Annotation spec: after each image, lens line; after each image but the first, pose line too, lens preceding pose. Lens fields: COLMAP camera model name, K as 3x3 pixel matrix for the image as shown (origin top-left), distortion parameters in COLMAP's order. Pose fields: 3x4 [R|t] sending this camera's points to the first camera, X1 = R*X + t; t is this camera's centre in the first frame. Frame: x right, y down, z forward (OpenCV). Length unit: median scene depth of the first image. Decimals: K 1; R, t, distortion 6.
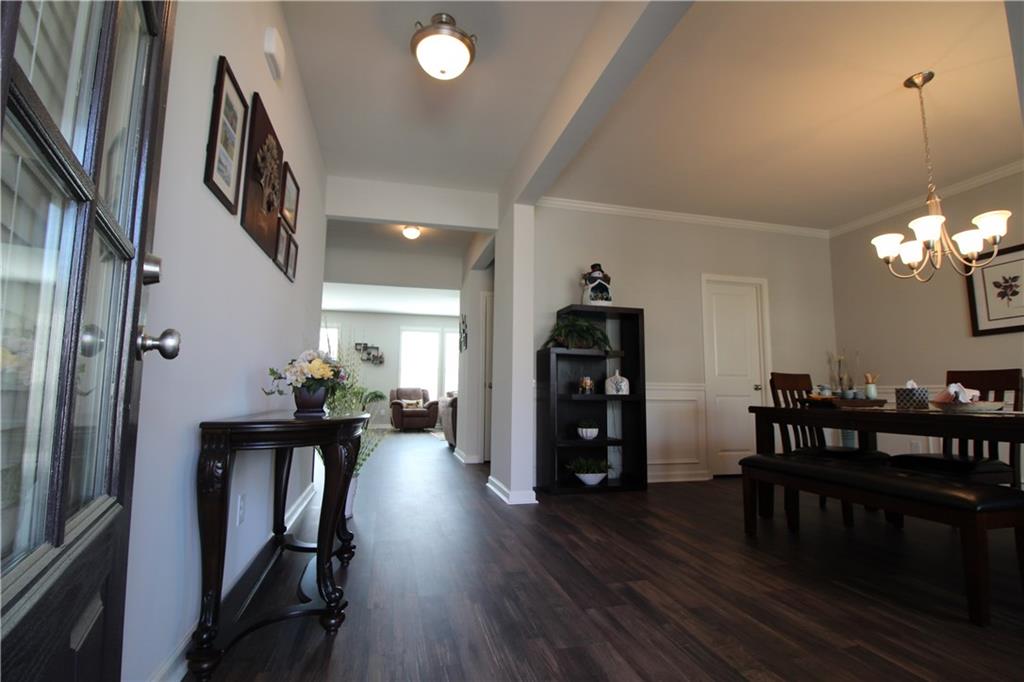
lens RADIAL K [[473.3, 0, 513.1], [0, 473.3, 339.6], [0, 0, 1]] dist [-0.010635, -0.005141]
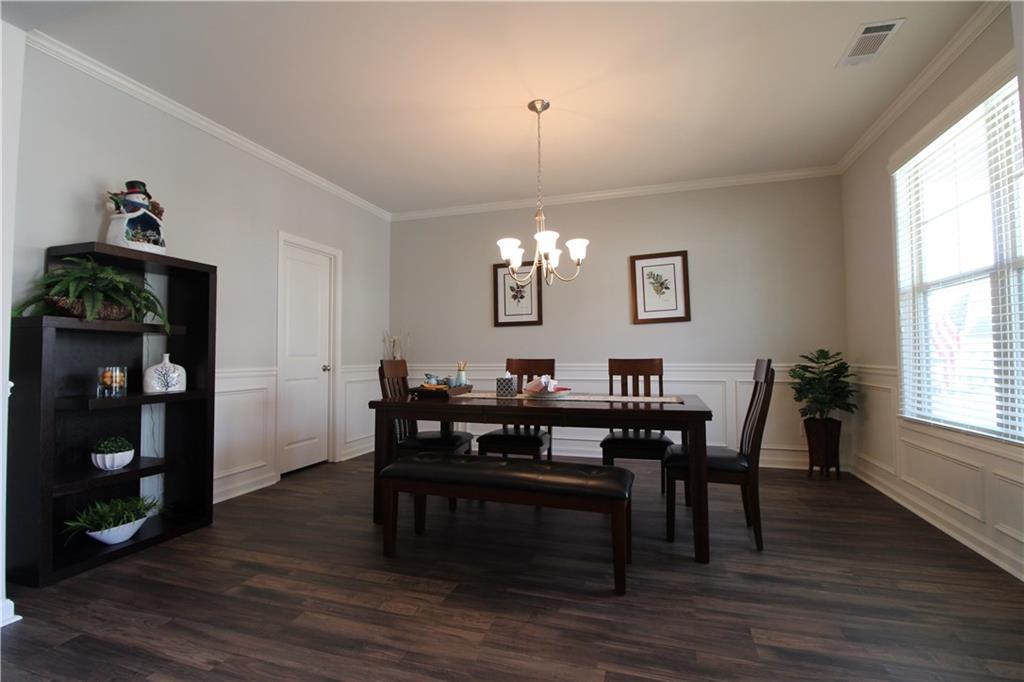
lens RADIAL K [[473.3, 0, 512.6], [0, 473.3, 339.8], [0, 0, 1]] dist [-0.010635, -0.005141]
pose [[0.532891, 0.017513, 0.846002, -0.076489], [-0.086219, 0.995706, 0.033697, -0.018693], [-0.841780, -0.090898, 0.532113, 0.259451]]
